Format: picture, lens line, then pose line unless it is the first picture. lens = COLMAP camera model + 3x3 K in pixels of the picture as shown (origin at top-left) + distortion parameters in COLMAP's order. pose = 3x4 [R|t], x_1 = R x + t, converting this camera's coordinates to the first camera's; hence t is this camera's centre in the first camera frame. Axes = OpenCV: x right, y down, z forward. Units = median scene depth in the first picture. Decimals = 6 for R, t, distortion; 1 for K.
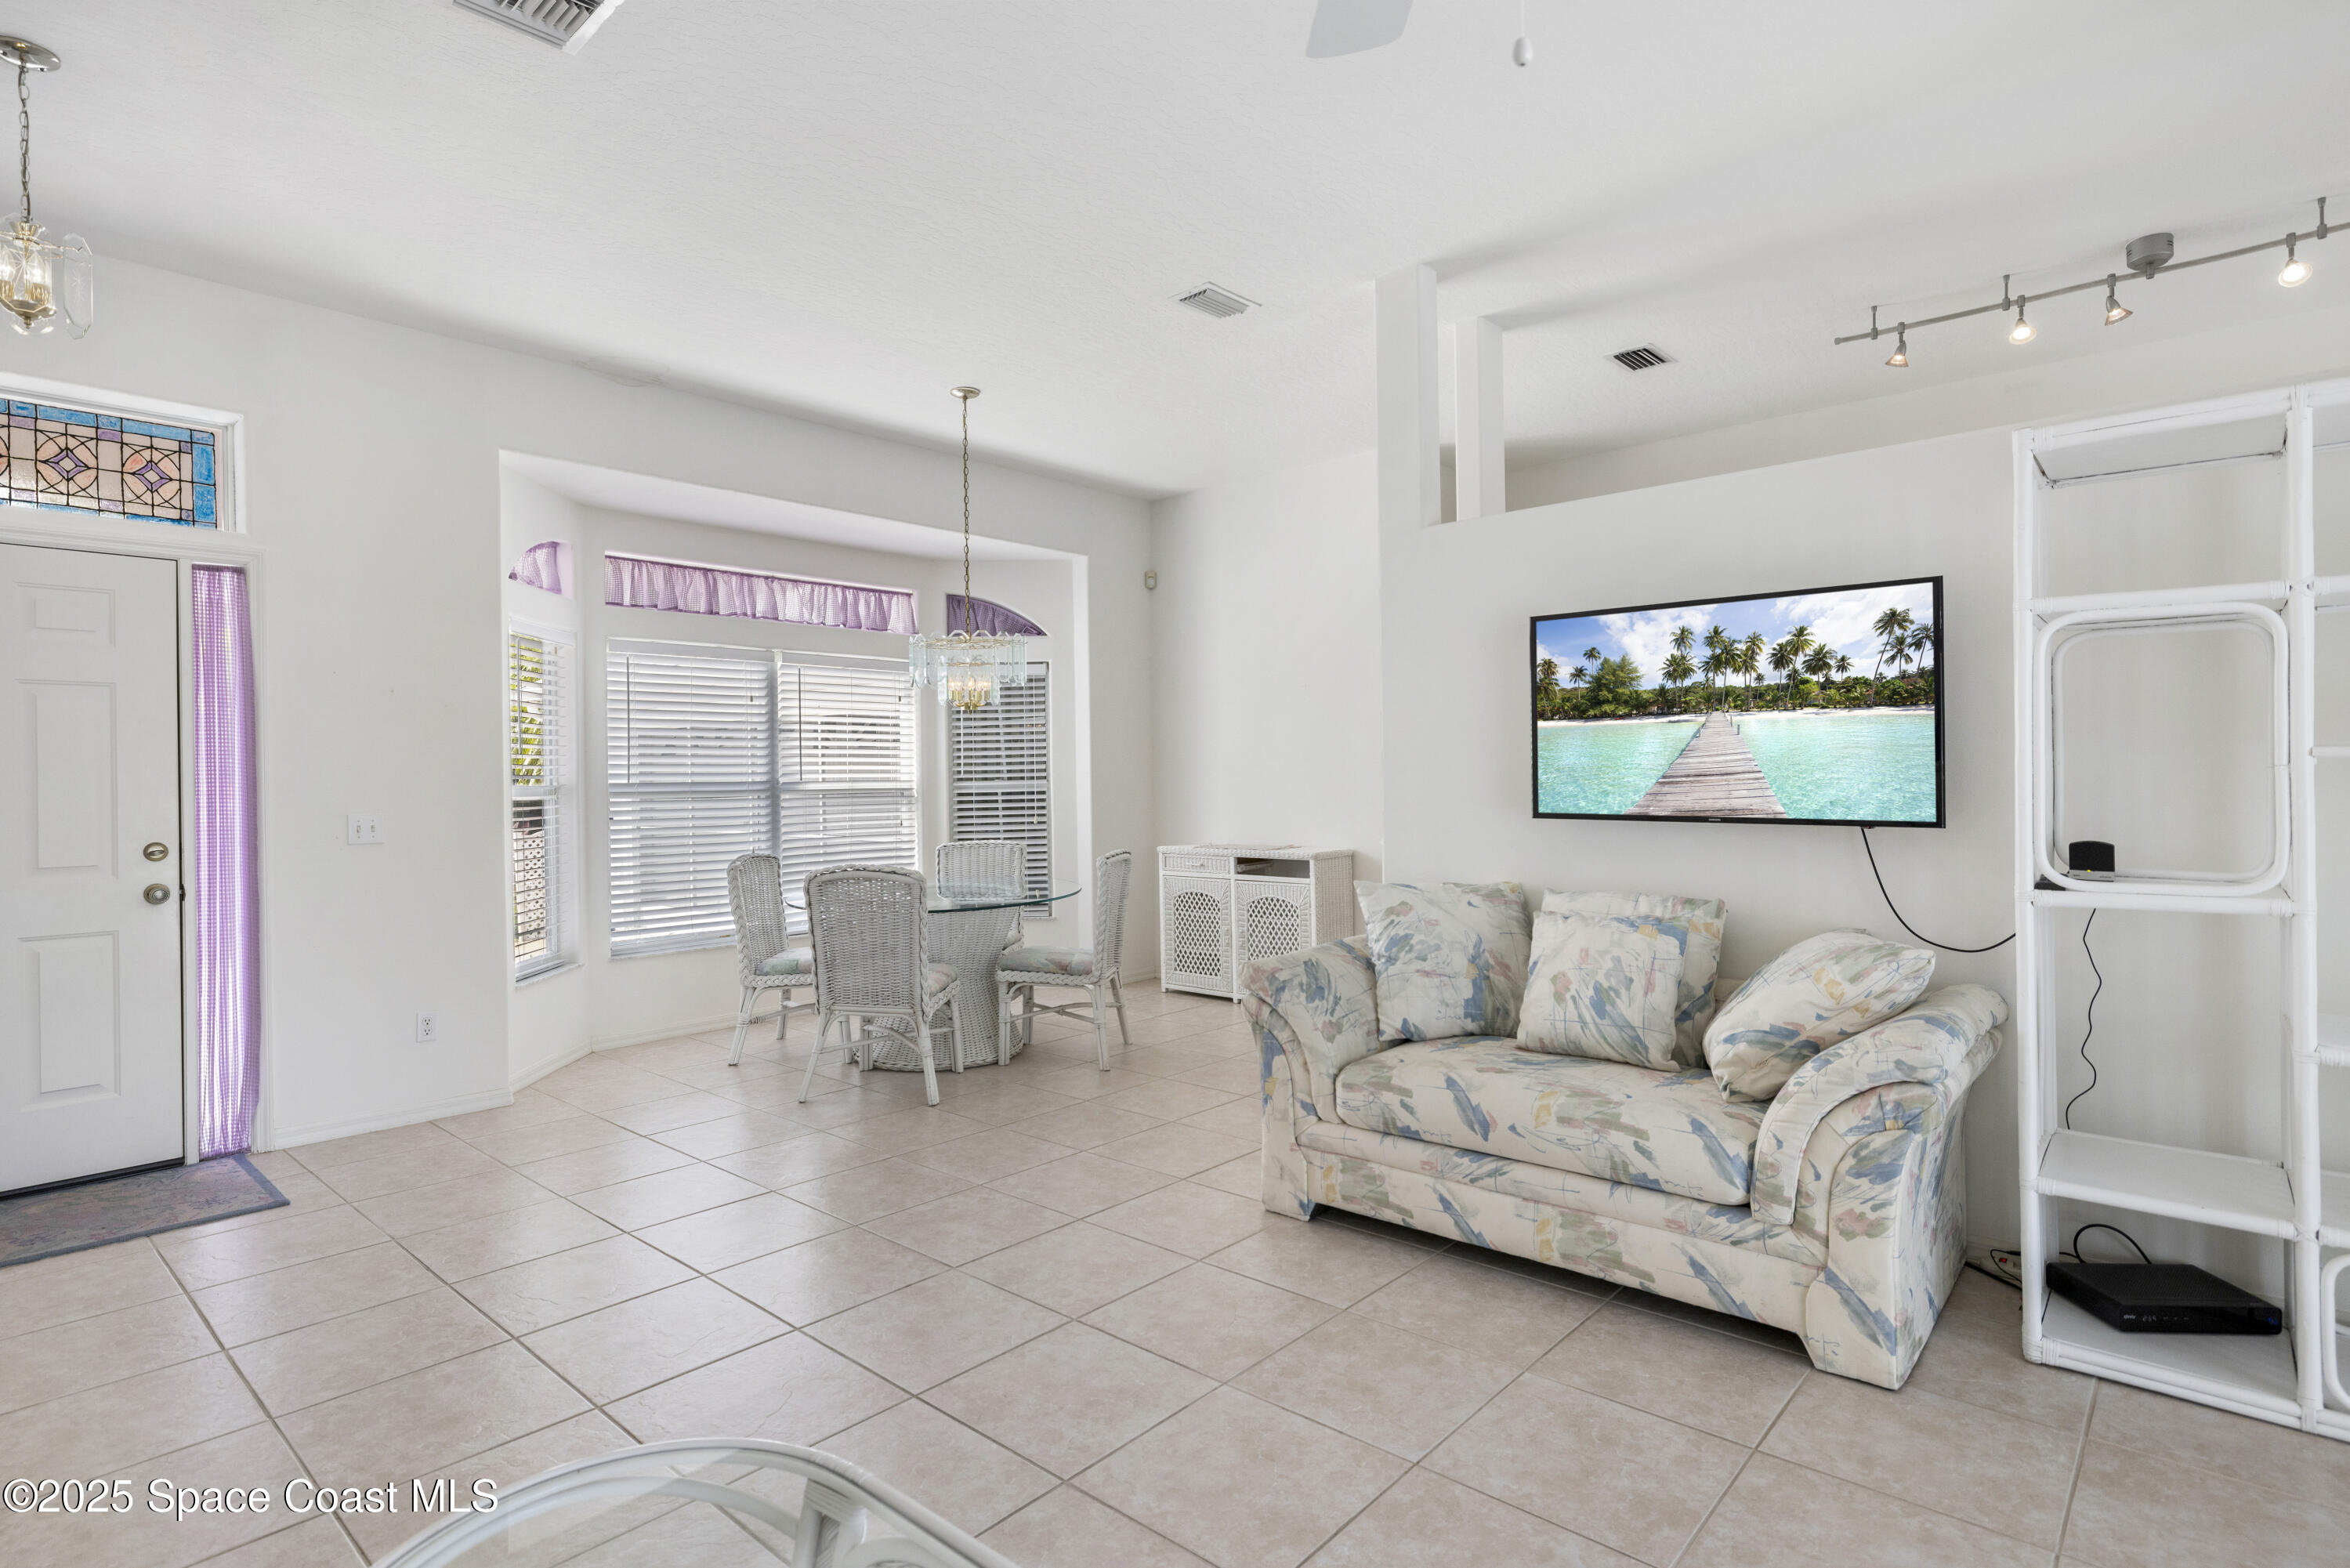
lens RADIAL K [[1194.7, 0, 1168.2], [0, 1194.7, 776.4], [0, 0, 1]] dist [0.003094, 0.003048]
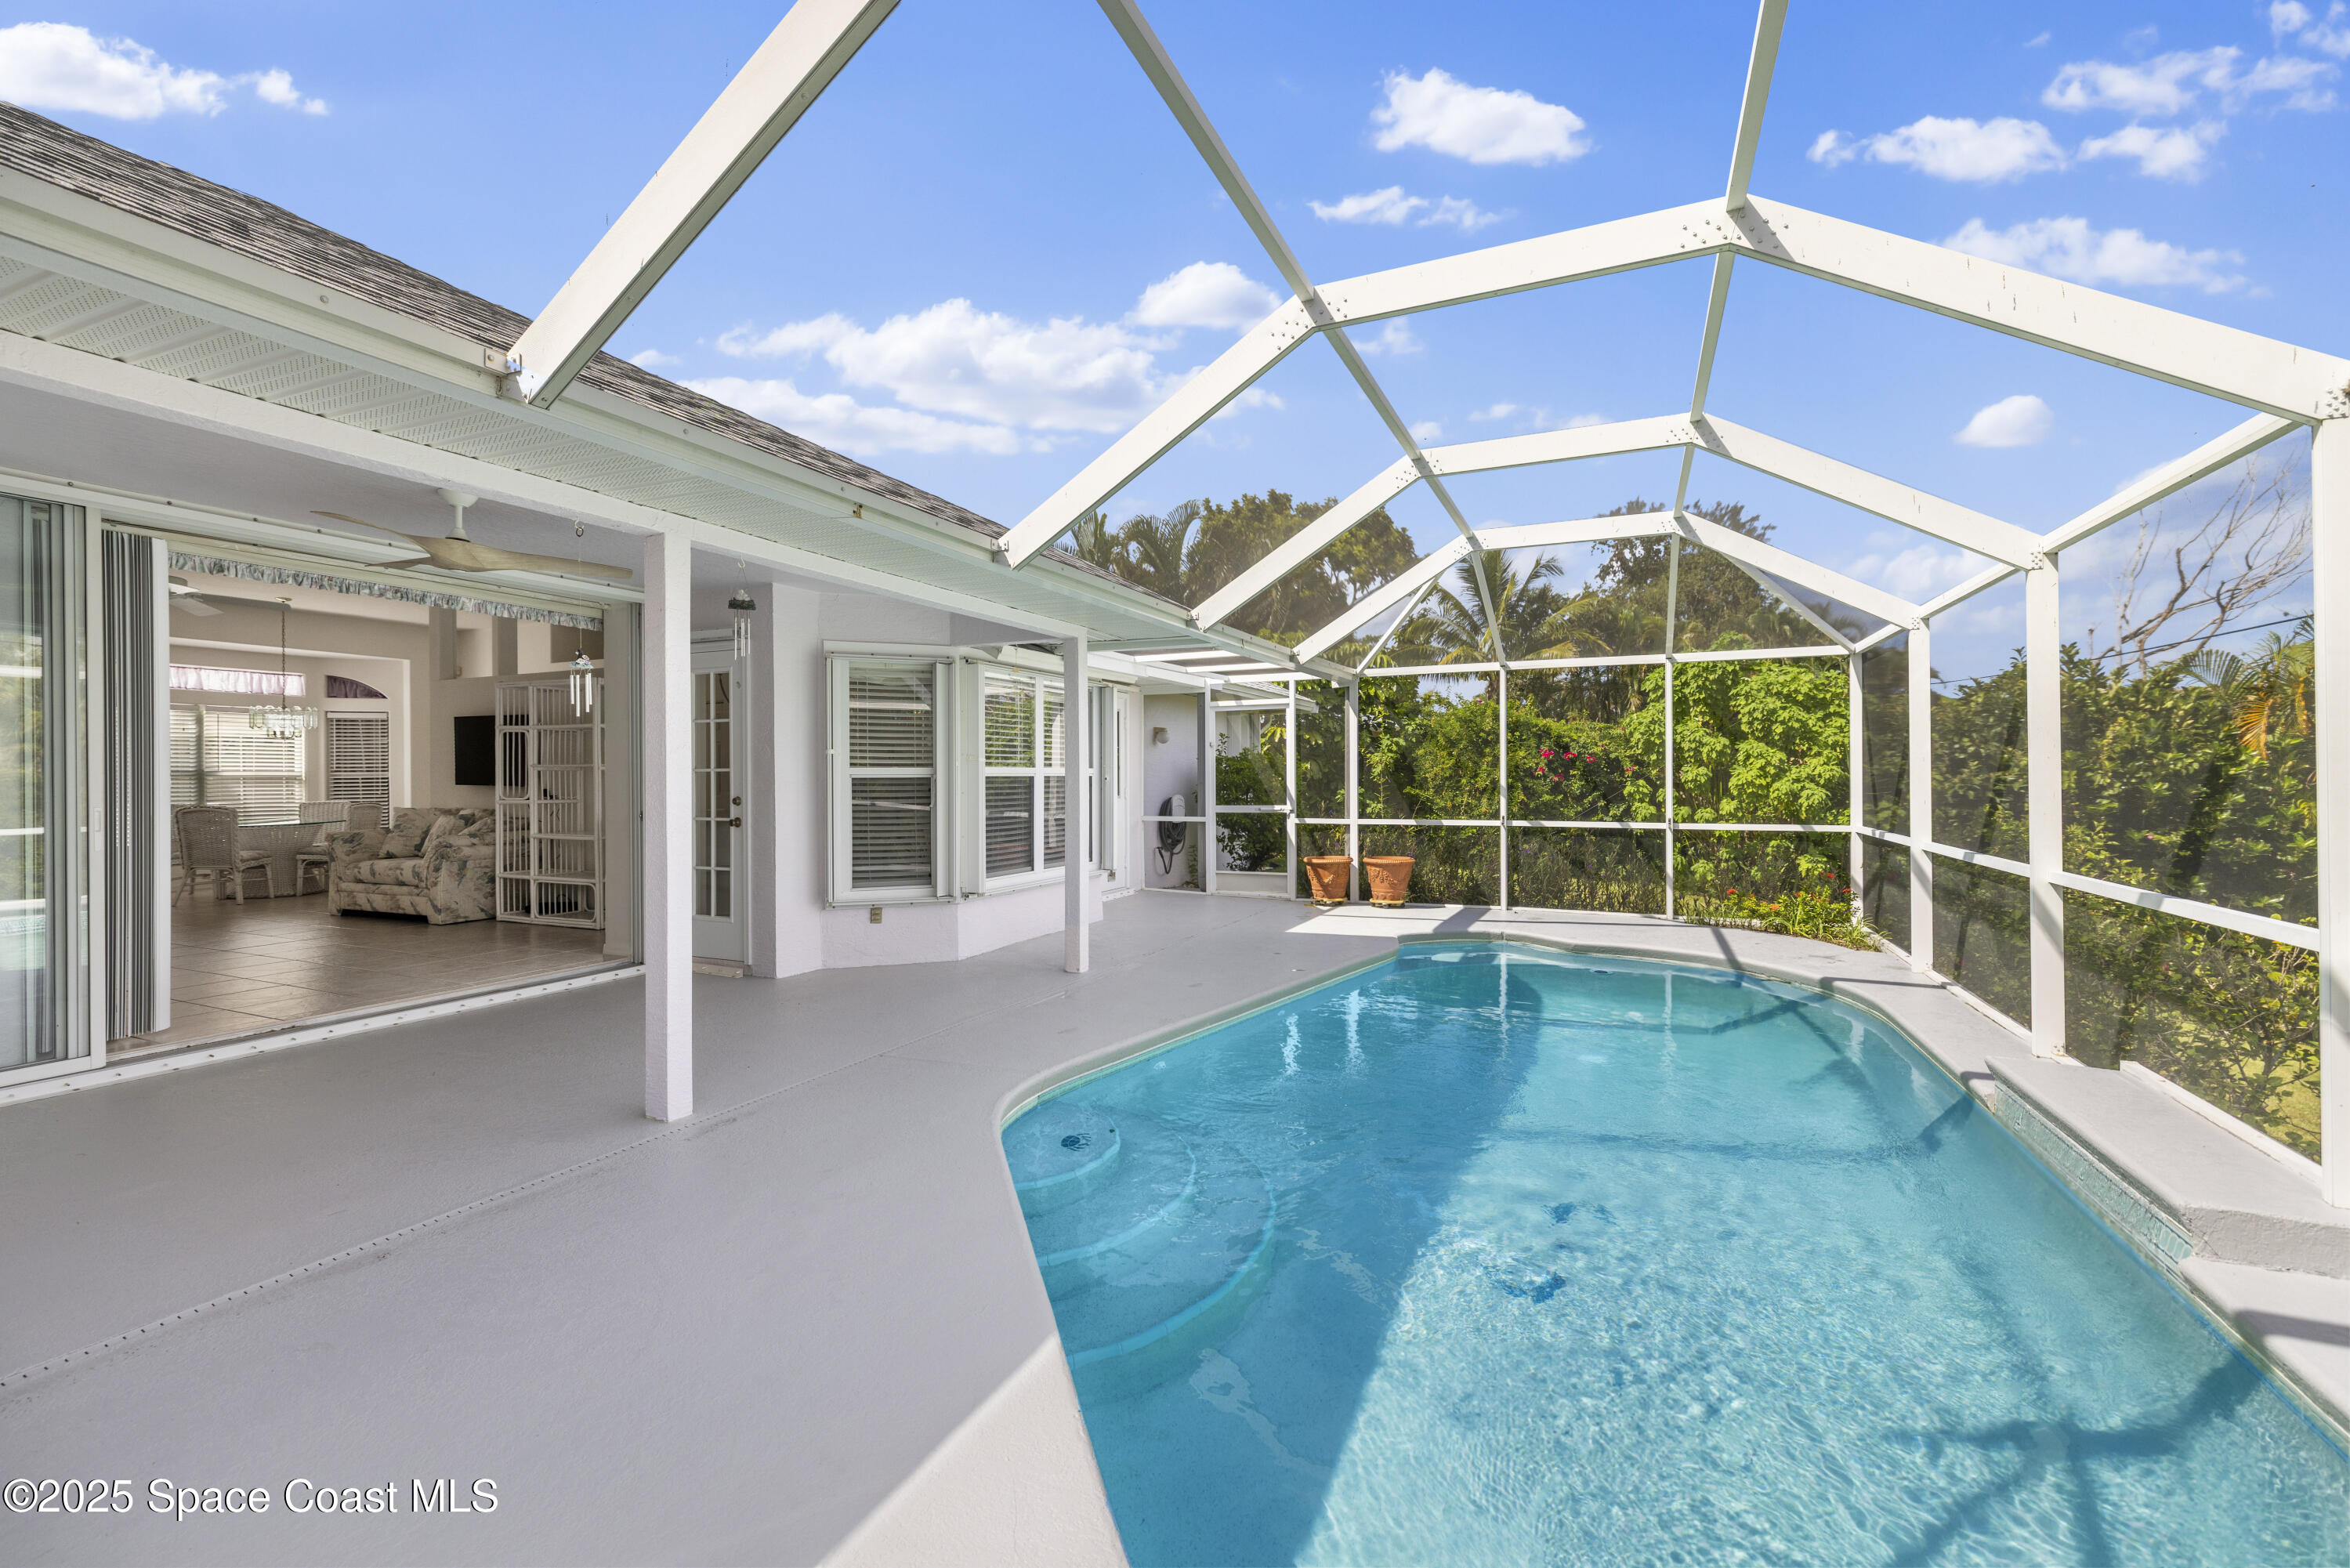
lens RADIAL K [[1008.9, 0, 1156.5], [0, 1008.9, 772.9], [0, 0, 1]] dist [0.004469, 0.000958]
pose [[0.957683, 0.009606, 0.287664, 0.867317], [-0.008865, 0.999953, -0.003880, -0.000297], [-0.287688, 0.001165, 0.957724, -1.316406]]
